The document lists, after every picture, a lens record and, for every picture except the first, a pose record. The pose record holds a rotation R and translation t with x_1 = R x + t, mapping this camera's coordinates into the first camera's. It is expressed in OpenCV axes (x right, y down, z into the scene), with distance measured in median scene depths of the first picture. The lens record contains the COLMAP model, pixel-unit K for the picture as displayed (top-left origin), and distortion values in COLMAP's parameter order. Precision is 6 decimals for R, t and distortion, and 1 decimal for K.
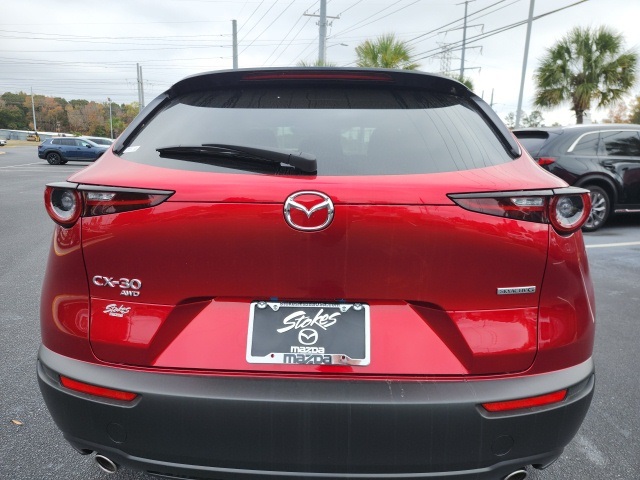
lens RADIAL K [[453.1, 0, 309.3], [0, 453.1, 249.8], [0, 0, 1]] dist [0.044660, -0.043773]
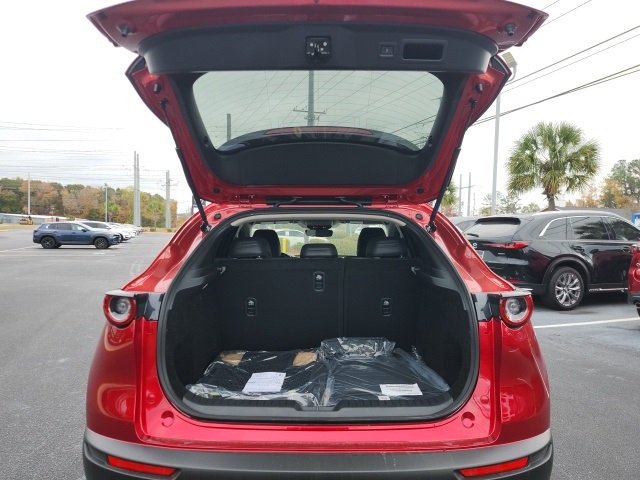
lens RADIAL K [[453.1, 0, 312.9], [0, 453.1, 242.9], [0, 0, 1]] dist [0.044660, -0.043773]
pose [[0.999488, -0.011087, 0.030013, -0.042732], [0.016436, 0.982727, -0.184330, -0.039028], [-0.027451, 0.184729, 0.982406, -0.288101]]
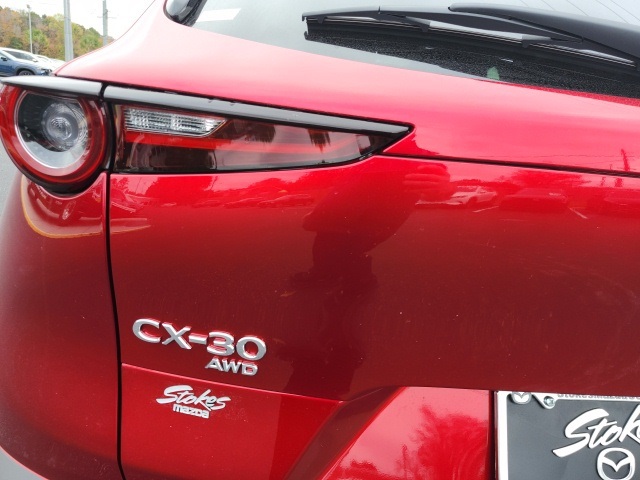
lens RADIAL K [[453.1, 0, 318.5], [0, 453.1, 249.1], [0, 0, 1]] dist [0.044660, -0.043773]
pose [[0.986601, 0.048441, 0.155794, -0.372028], [-0.065592, 0.992103, 0.106905, -0.058895], [-0.149386, -0.115691, 0.981988, 0.570927]]
